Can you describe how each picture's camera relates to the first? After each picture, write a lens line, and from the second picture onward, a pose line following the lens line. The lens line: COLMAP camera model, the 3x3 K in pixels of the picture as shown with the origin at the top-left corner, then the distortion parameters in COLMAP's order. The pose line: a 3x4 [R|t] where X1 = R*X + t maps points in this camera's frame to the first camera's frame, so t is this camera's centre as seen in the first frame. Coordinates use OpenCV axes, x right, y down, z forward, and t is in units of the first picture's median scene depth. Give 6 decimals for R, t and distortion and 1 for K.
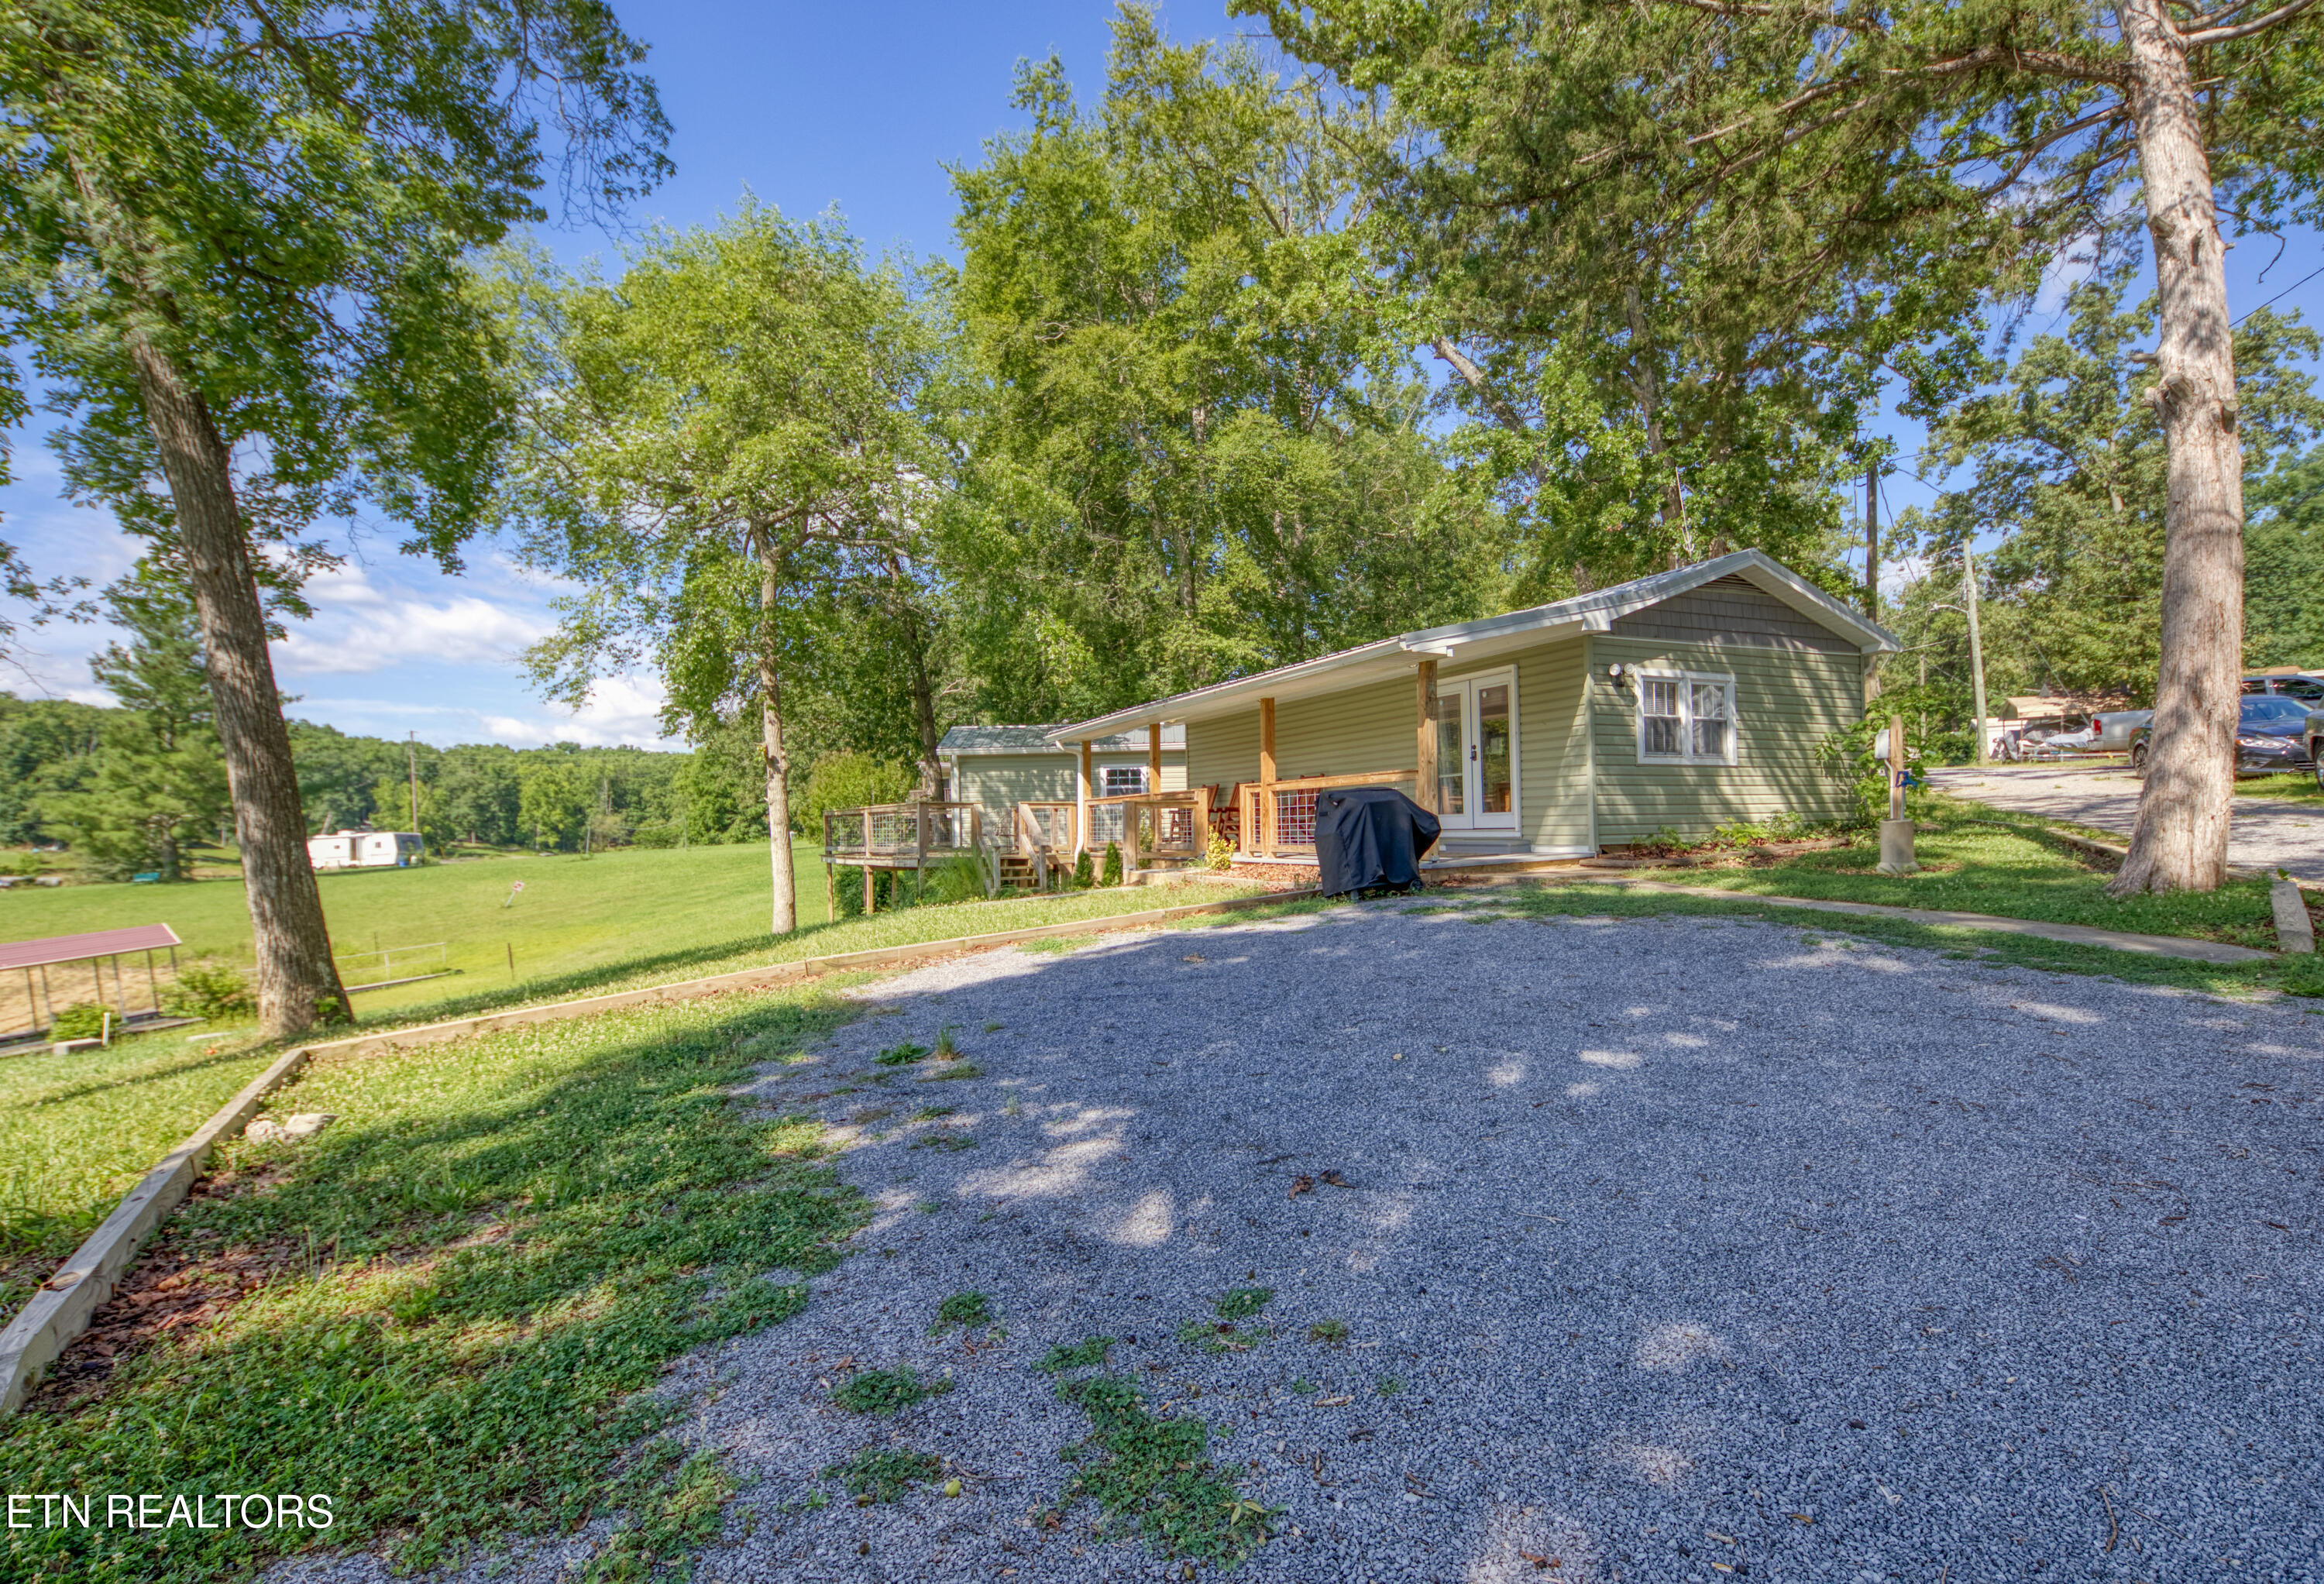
lens RADIAL K [[1063.4, 0, 1158.6], [0, 1063.4, 826.4], [0, 0, 1]] dist [0.016268, -0.000740]
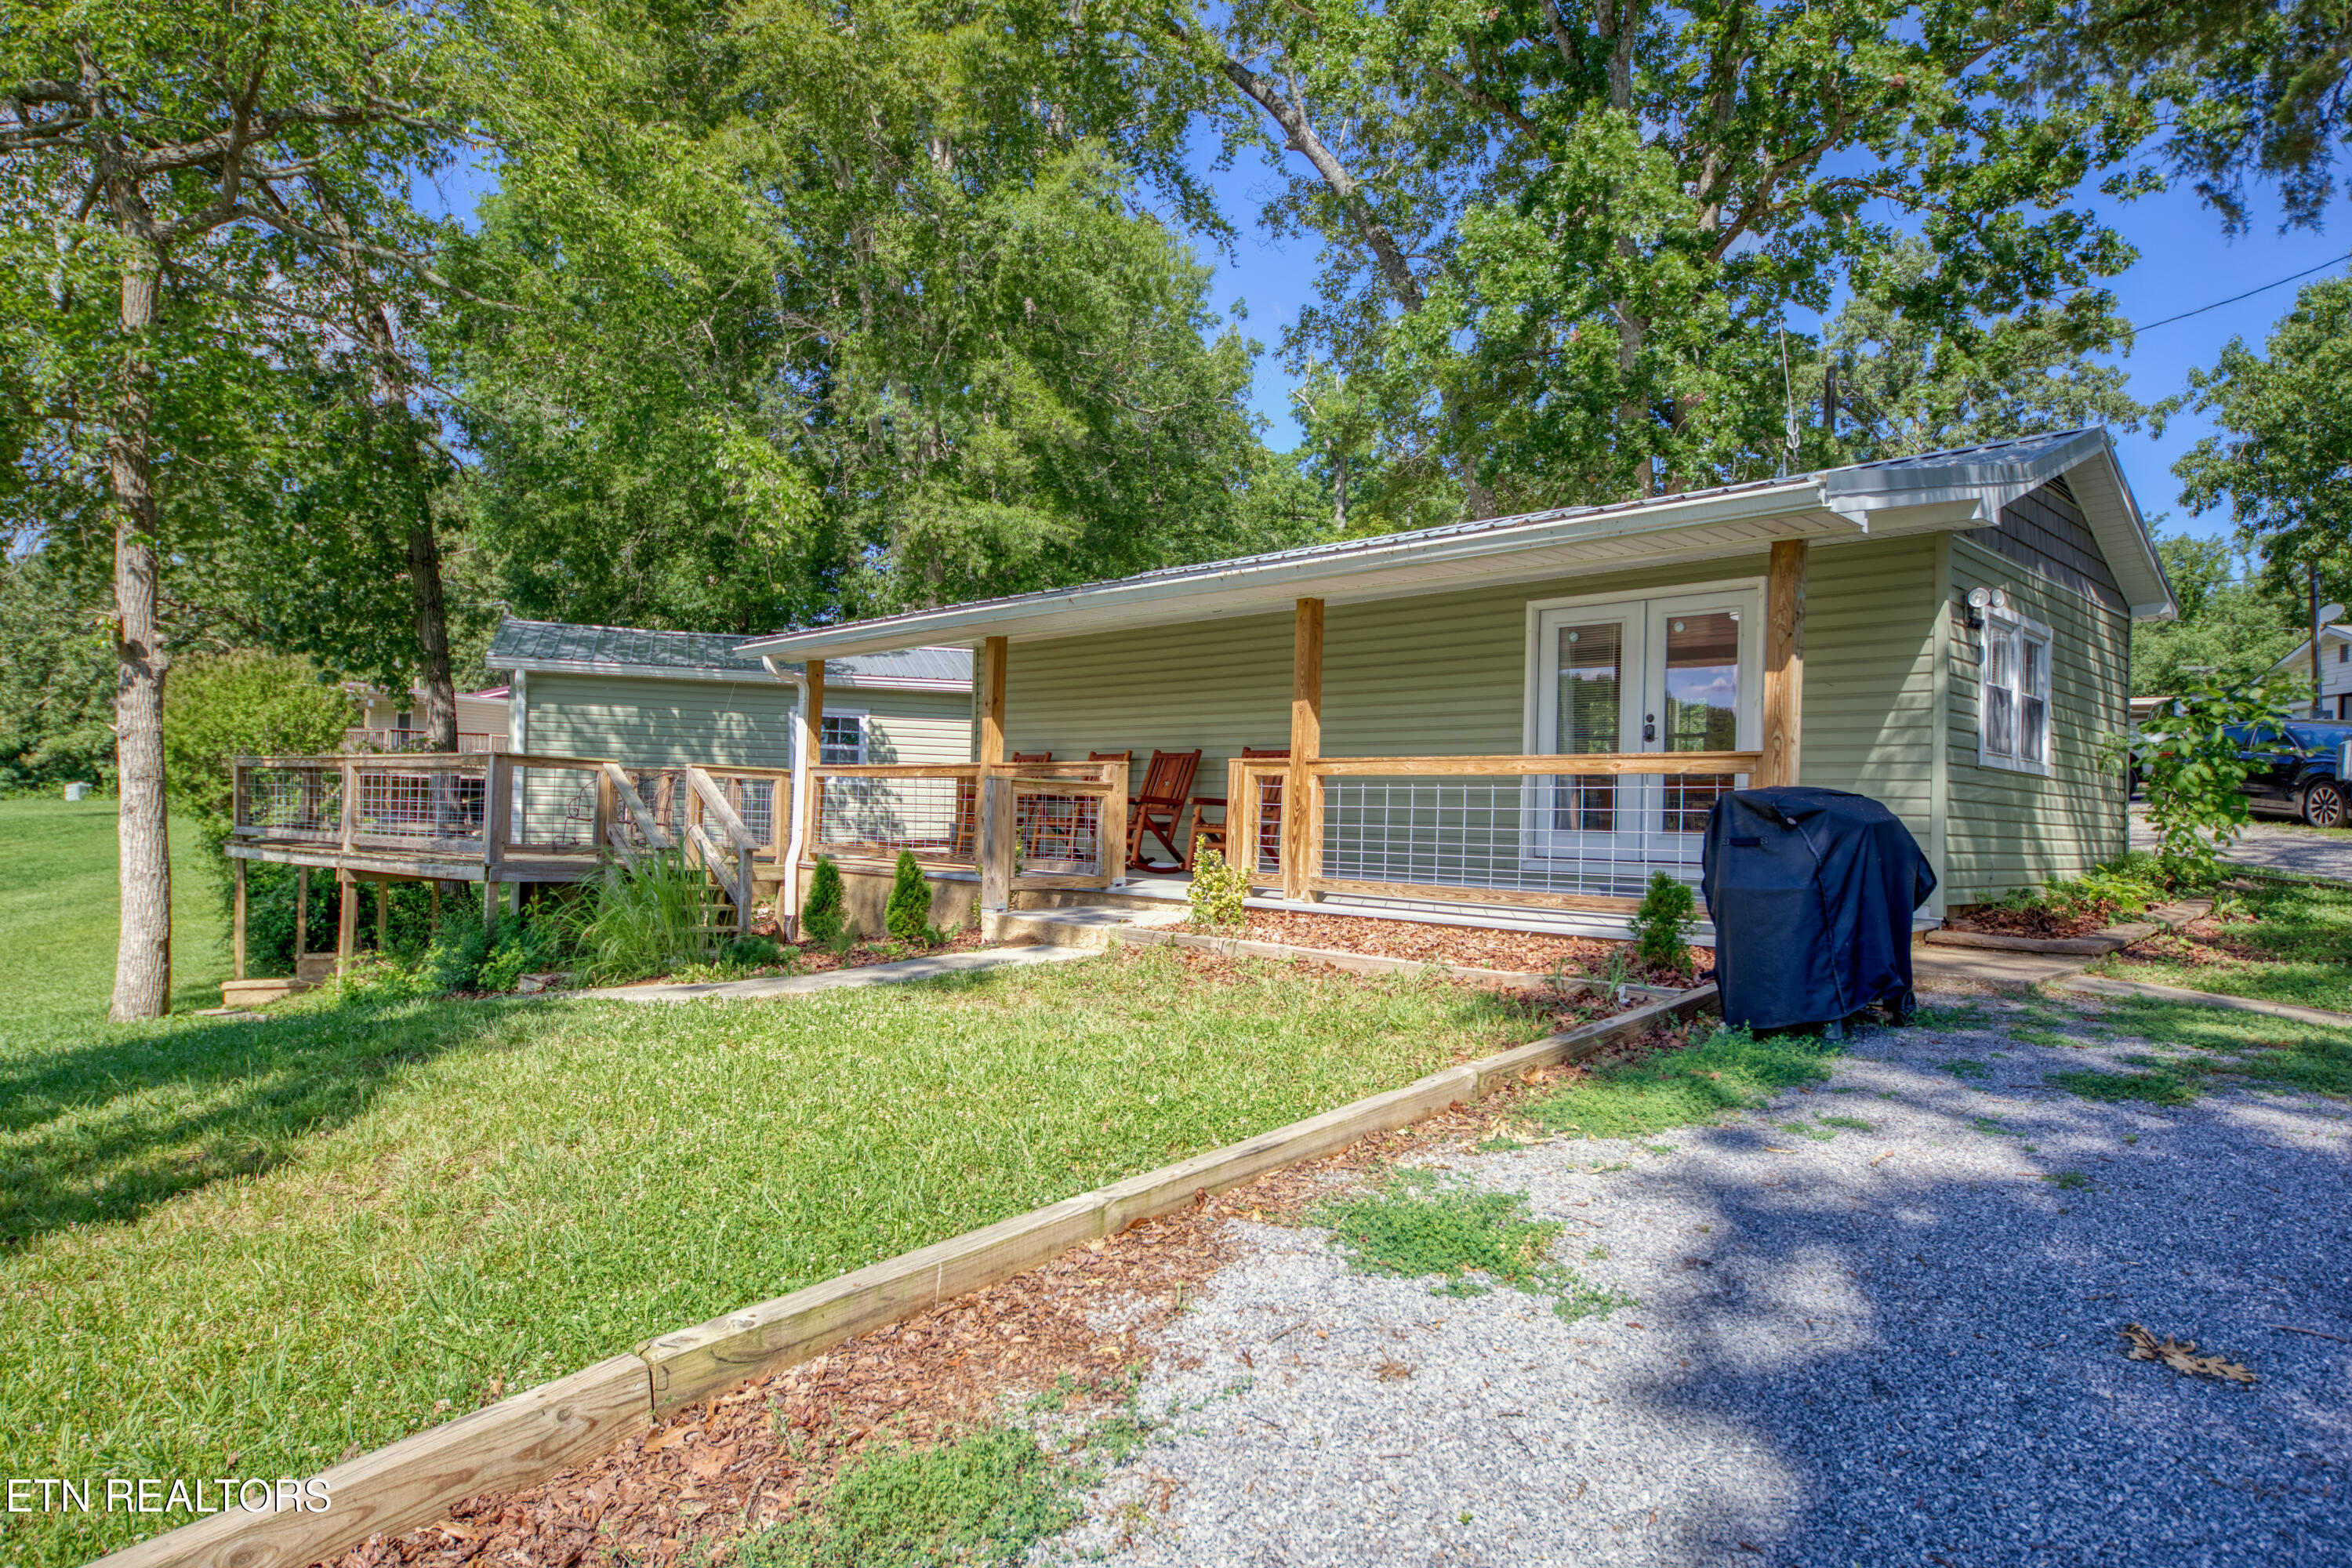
lens RADIAL K [[1414.0, 0, 1166.2], [0, 1414.0, 817.6], [0, 0, 1]] dist [0.027229, -0.000018]
pose [[0.948071, 0.046116, 0.314697, -0.160916], [-0.046709, 0.998892, -0.005661, -0.004235], [-0.314610, -0.009332, 0.949175, 0.311925]]
